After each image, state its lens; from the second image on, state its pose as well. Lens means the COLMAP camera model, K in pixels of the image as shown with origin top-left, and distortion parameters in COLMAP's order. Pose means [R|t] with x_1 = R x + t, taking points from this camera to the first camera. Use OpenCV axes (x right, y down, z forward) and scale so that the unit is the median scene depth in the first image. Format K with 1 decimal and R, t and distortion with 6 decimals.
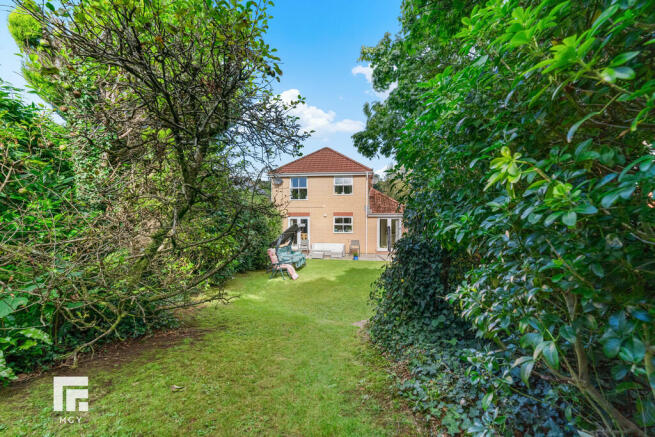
lens RADIAL K [[268.3, 0, 327.1], [0, 268.3, 222.3], [0, 0, 1]] dist [-0.002945, 0.000001]
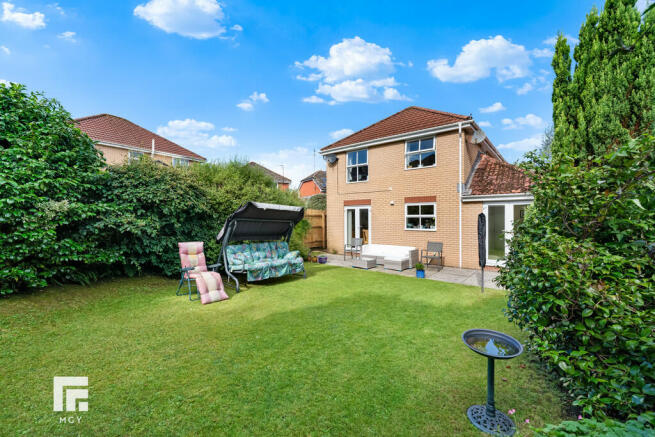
lens RADIAL K [[268.3, 0, 327.8], [0, 268.3, 216.5], [0, 0, 1]] dist [-0.002945, 0.000001]
pose [[0.860790, -0.004147, -0.508943, 0.191574], [-0.014813, 0.999339, -0.033197, 0.032171], [0.508745, 0.036114, 0.860160, 0.369109]]
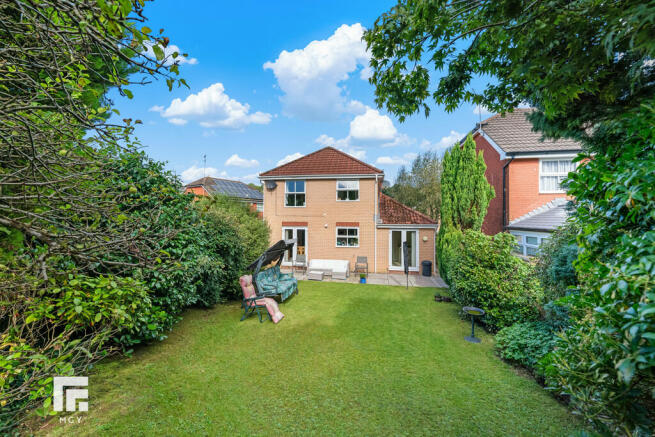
lens RADIAL K [[268.3, 0, 323.9], [0, 268.3, 215.0], [0, 0, 1]] dist [-0.002945, 0.000001]
pose [[0.999434, 0.007972, -0.032694, 0.013653], [-0.009567, 0.998757, -0.048923, -0.017843], [0.032263, 0.049208, 0.998267, 0.163988]]
